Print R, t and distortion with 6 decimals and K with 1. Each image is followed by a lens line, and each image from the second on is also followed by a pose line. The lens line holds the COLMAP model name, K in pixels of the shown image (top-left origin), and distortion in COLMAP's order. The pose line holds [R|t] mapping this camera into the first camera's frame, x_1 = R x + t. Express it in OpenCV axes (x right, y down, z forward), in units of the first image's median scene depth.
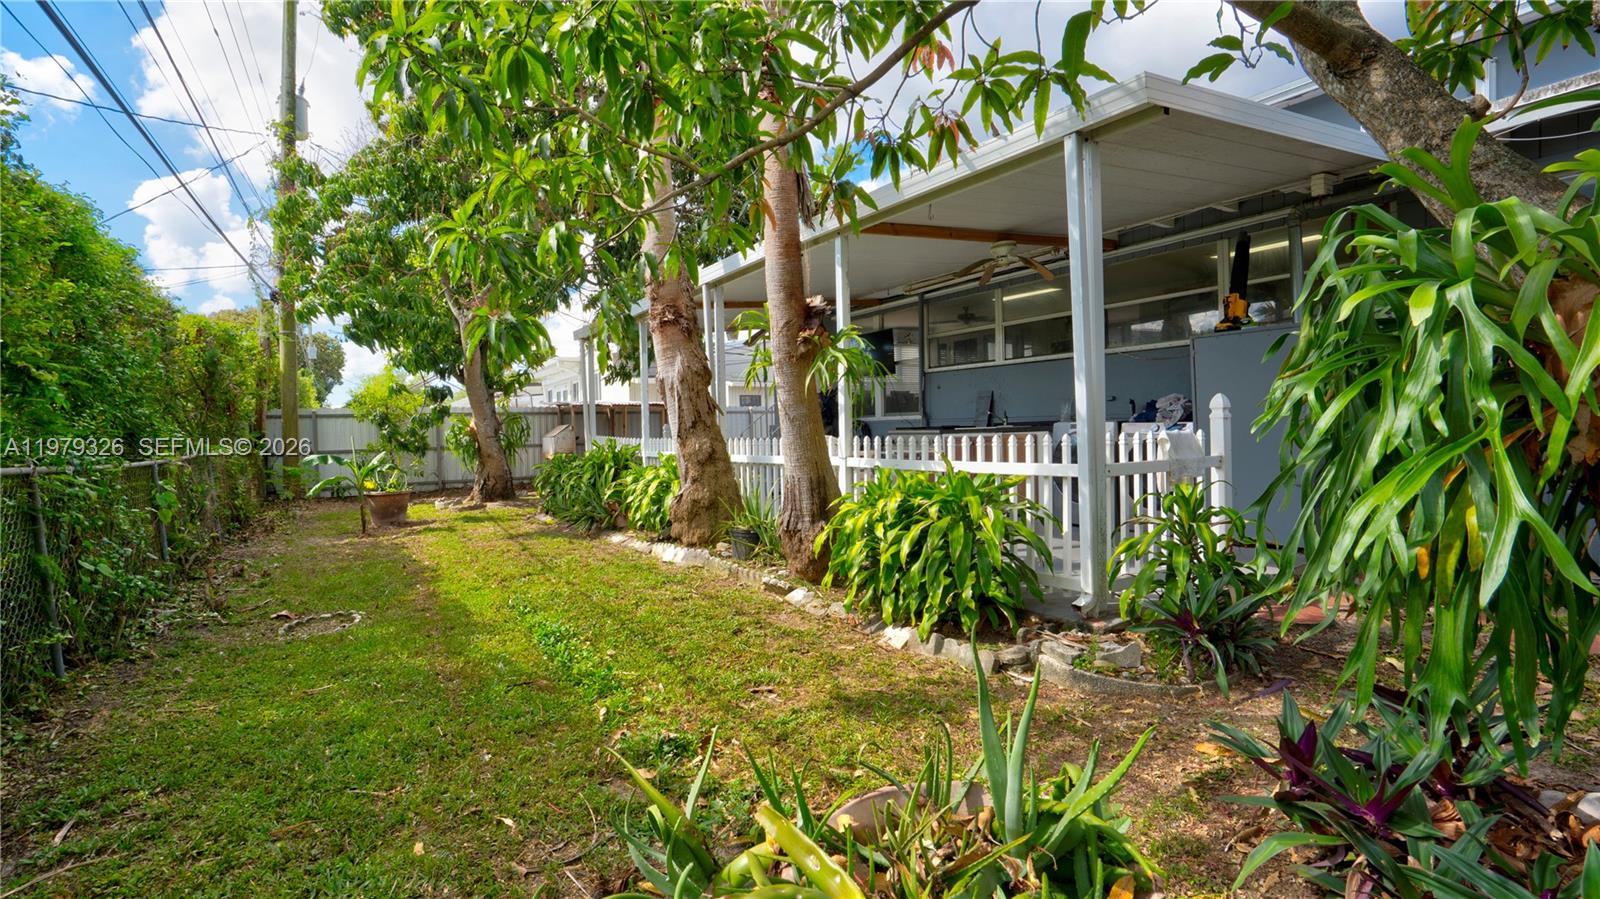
lens RADIAL K [[751.8, 0, 802.0], [0, 751.8, 451.7], [0, 0, 1]] dist [-0.025347, 0.009001]
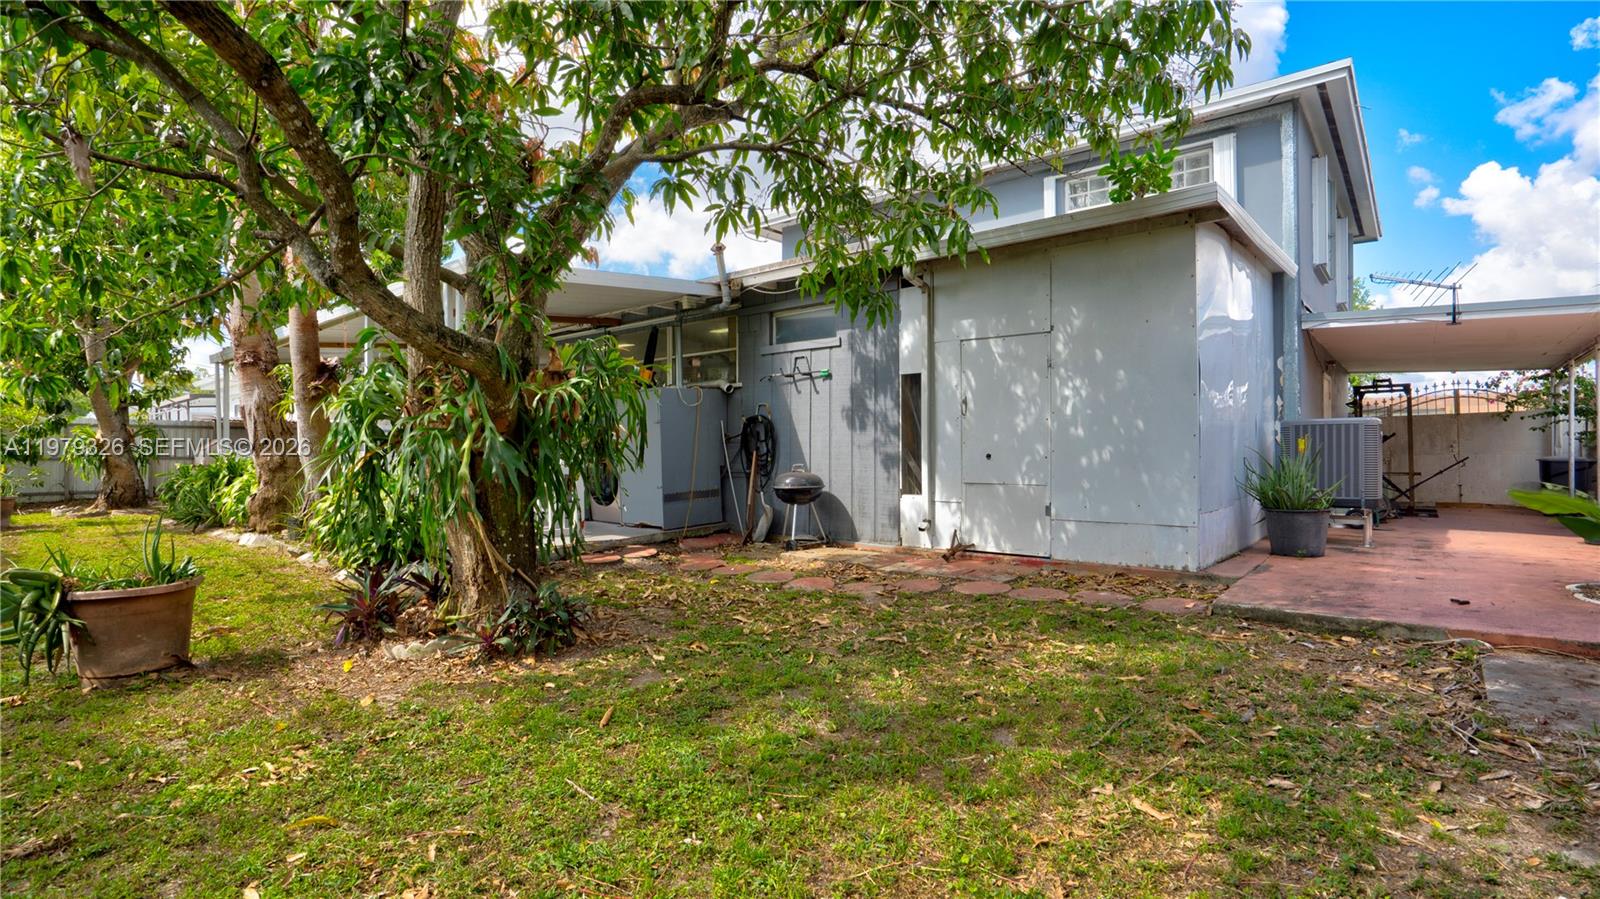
lens RADIAL K [[751.8, 0, 799.3], [0, 751.8, 442.8], [0, 0, 1]] dist [-0.025347, 0.009001]
pose [[0.956121, 0.018123, 0.292410, 0.277357], [-0.007474, 0.999269, -0.037494, 0.006635], [-0.292875, 0.033664, 0.955558, -0.399025]]
